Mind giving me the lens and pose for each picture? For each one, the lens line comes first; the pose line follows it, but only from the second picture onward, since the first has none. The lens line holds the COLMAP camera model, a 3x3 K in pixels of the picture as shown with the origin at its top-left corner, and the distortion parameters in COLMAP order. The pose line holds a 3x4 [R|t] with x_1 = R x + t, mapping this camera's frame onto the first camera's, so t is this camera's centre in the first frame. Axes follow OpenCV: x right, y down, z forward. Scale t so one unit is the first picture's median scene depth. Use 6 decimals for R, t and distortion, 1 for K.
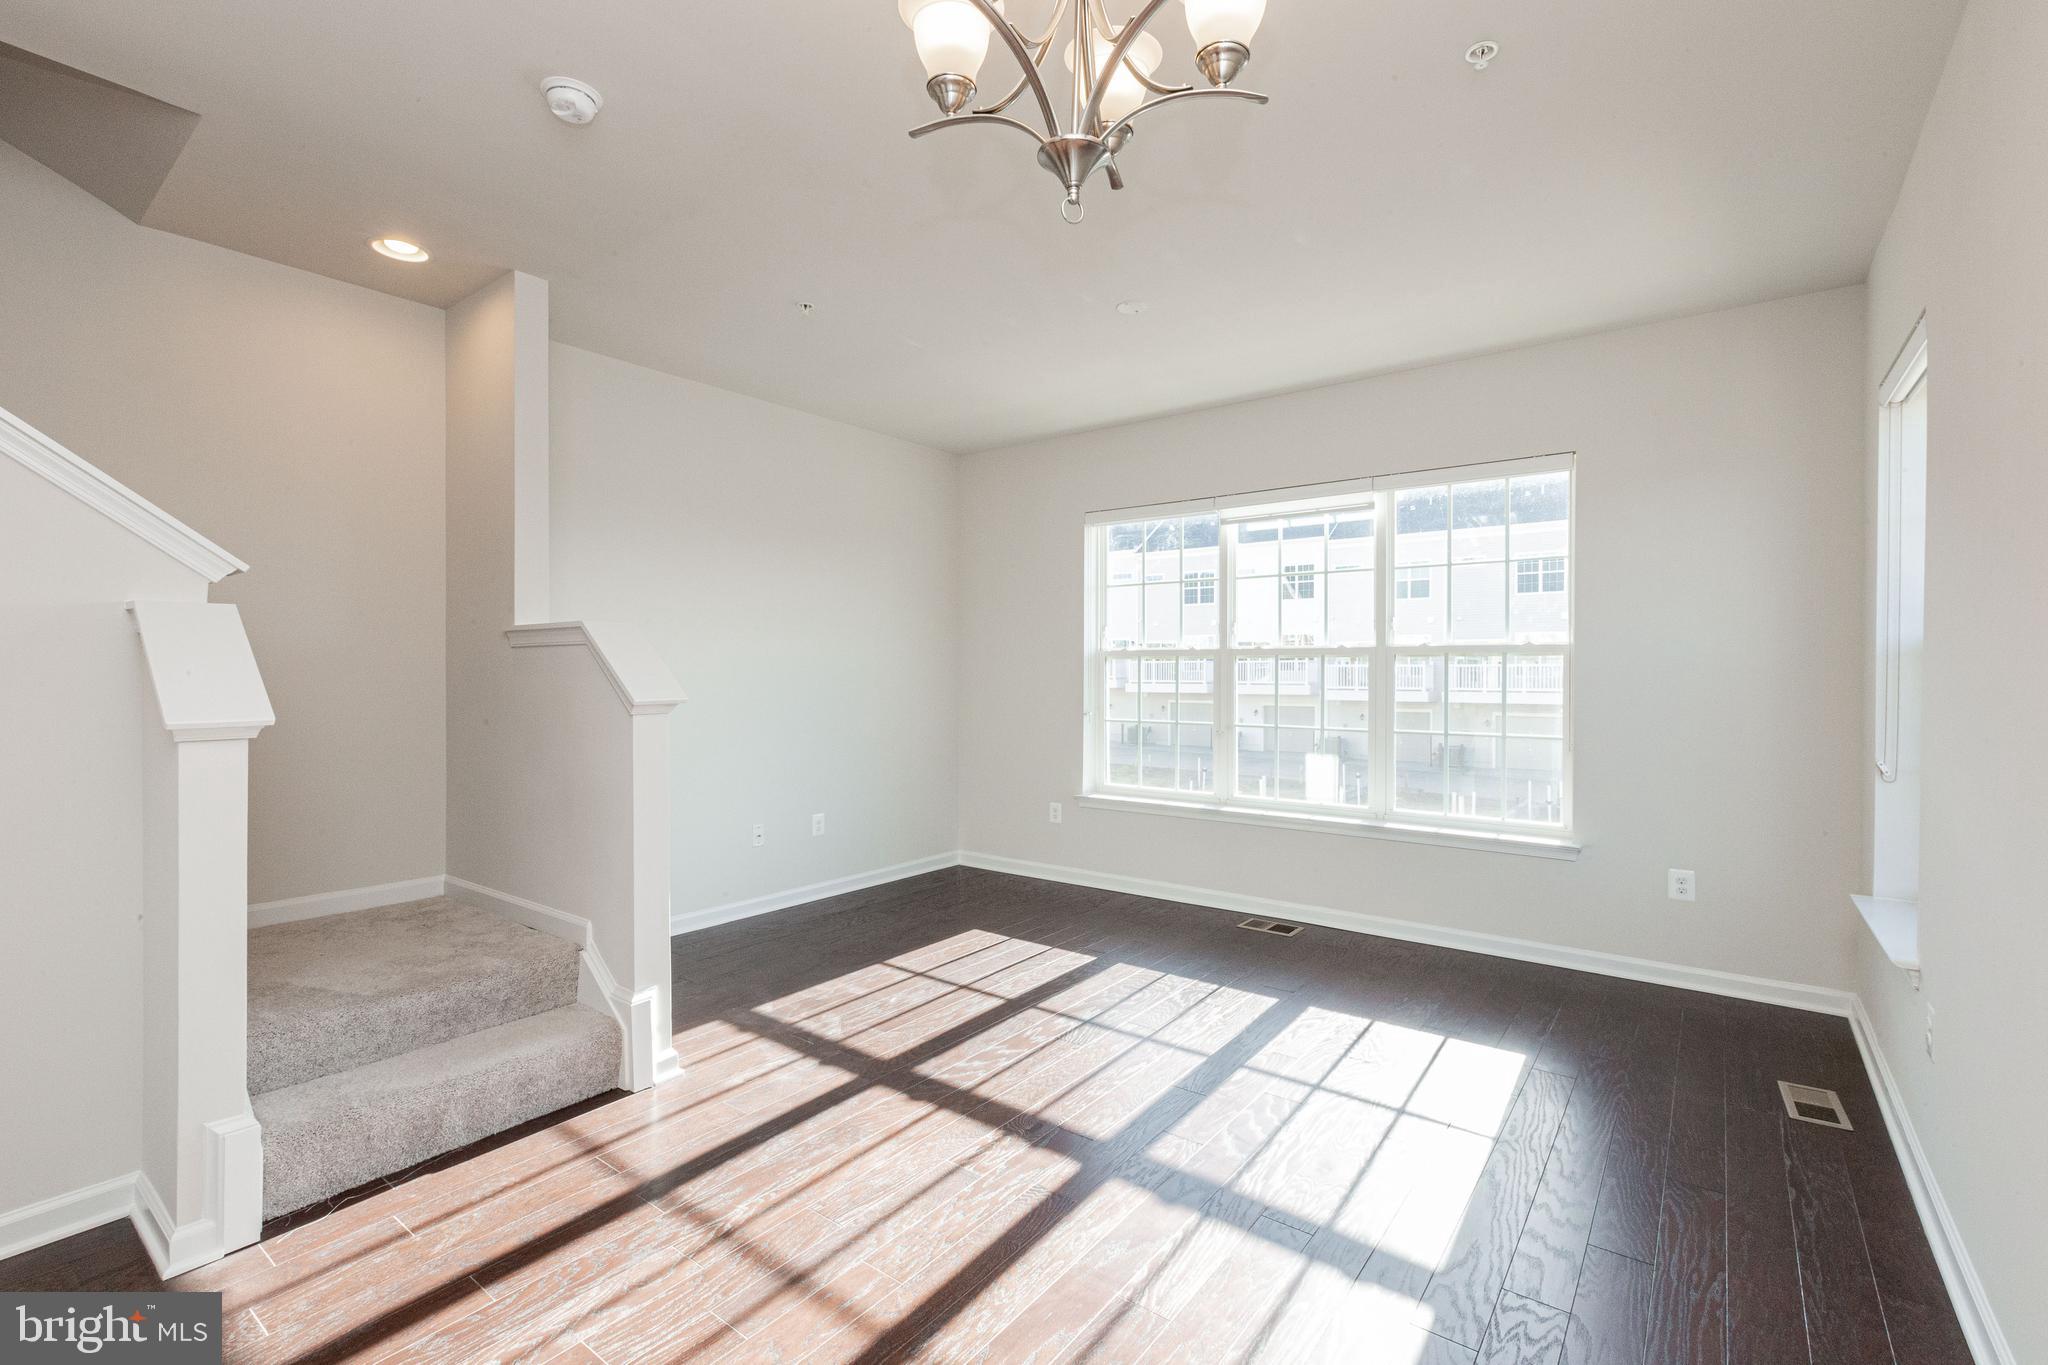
lens RADIAL K [[911.5, 0, 1028.0], [0, 911.5, 678.6], [0, 0, 1]] dist [0.000273, -0.000158]
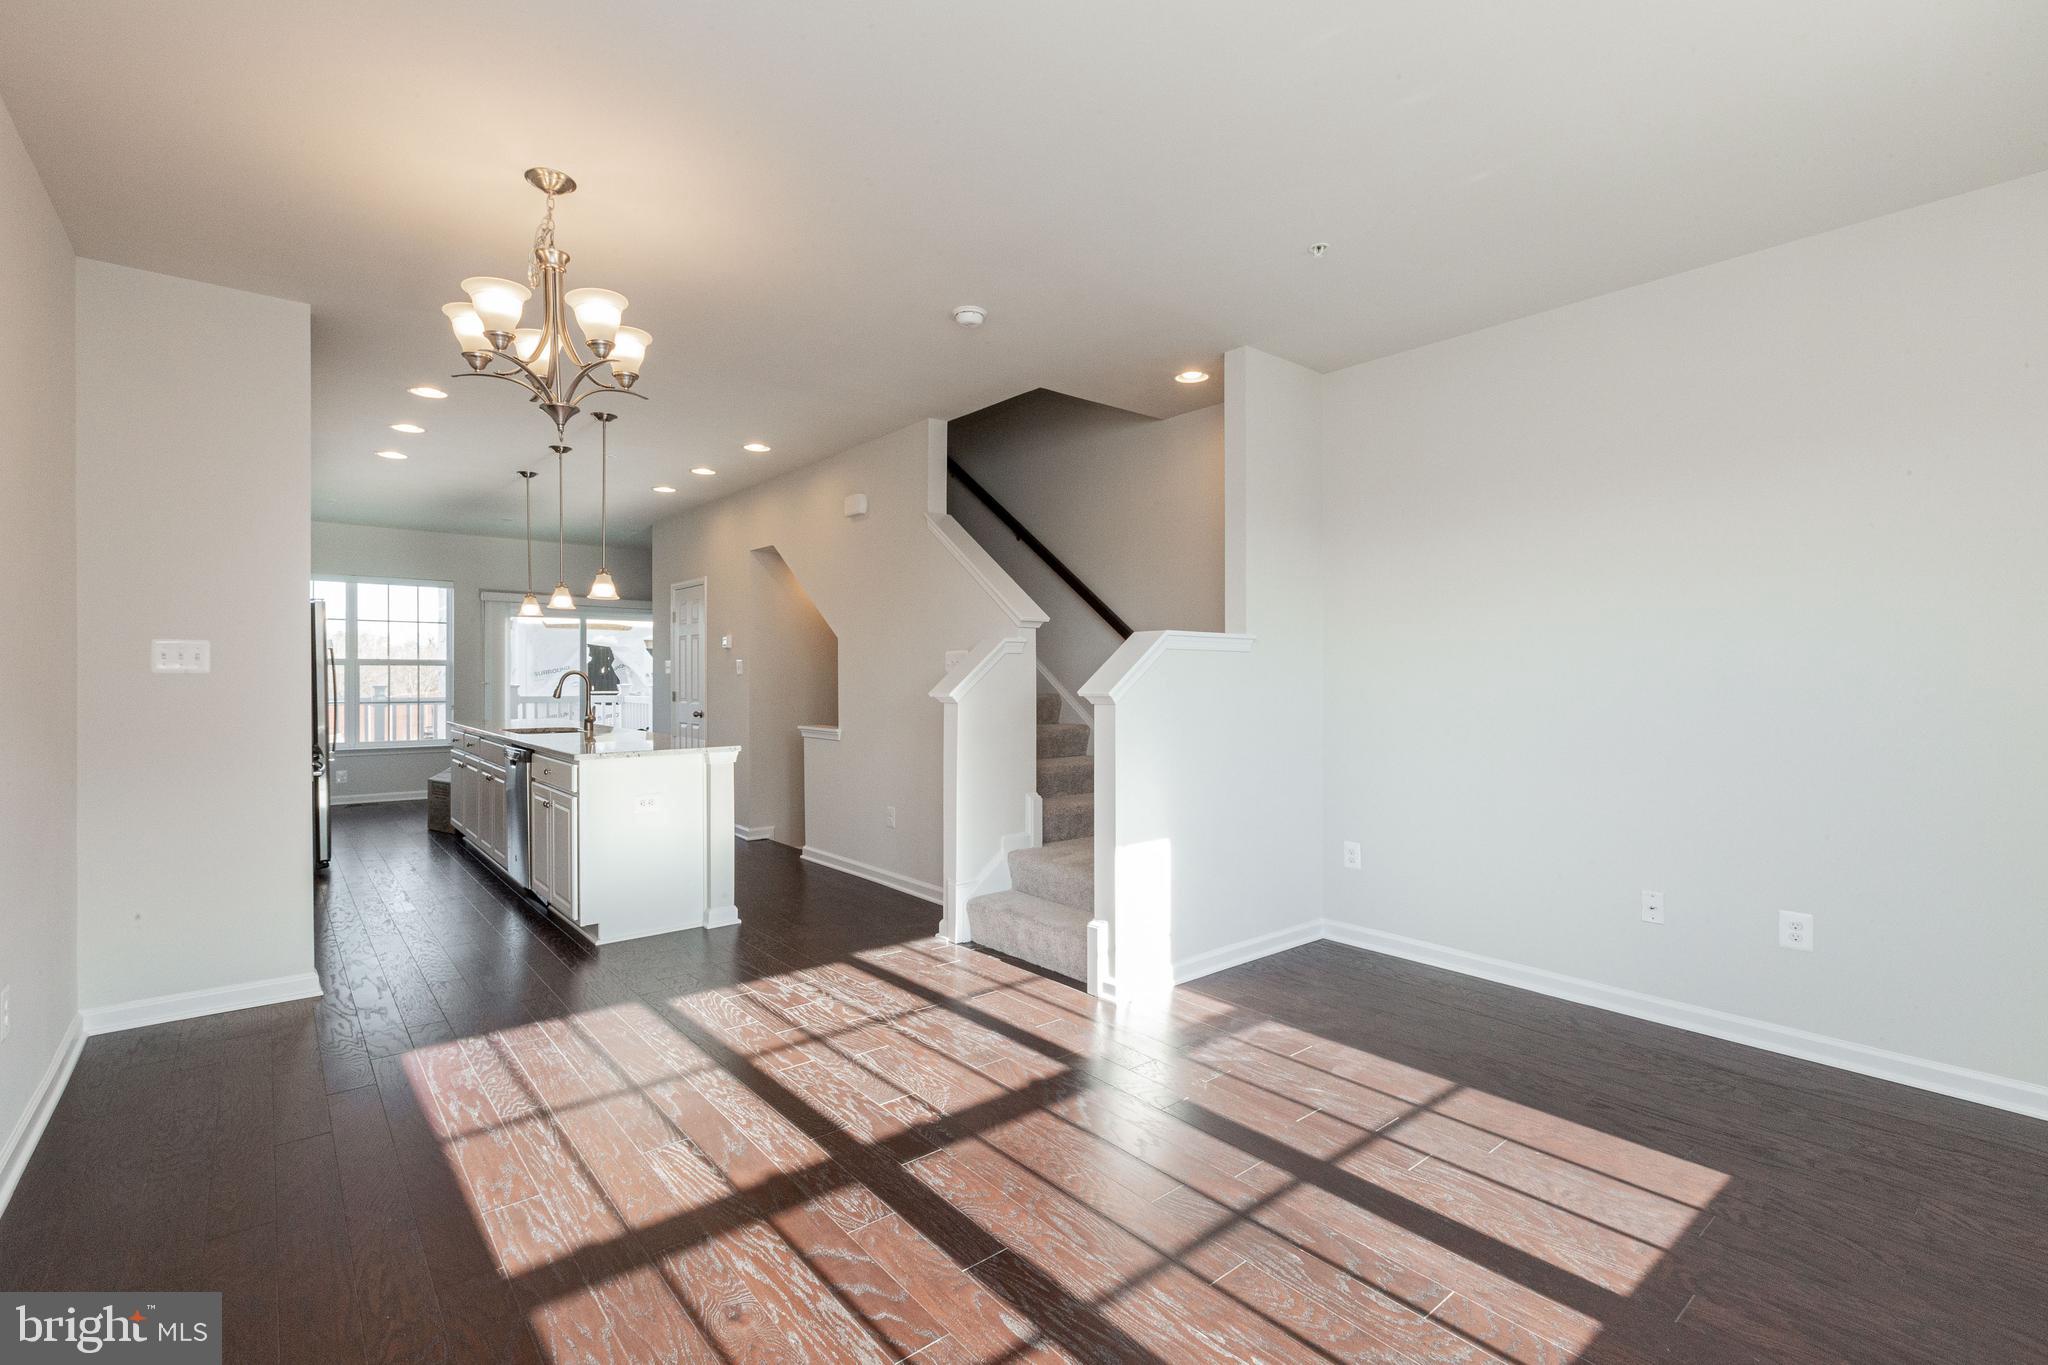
lens RADIAL K [[910.0, 0, 1024.0], [0, 910.0, 682.5], [0, 0, 1]] dist [-0.000791, -0.000470]
pose [[-0.228727, 0.004376, -0.973481, 0.677324], [-0.010049, 0.999926, 0.006857, -0.002210], [0.973439, 0.011351, -0.228666, 0.932982]]
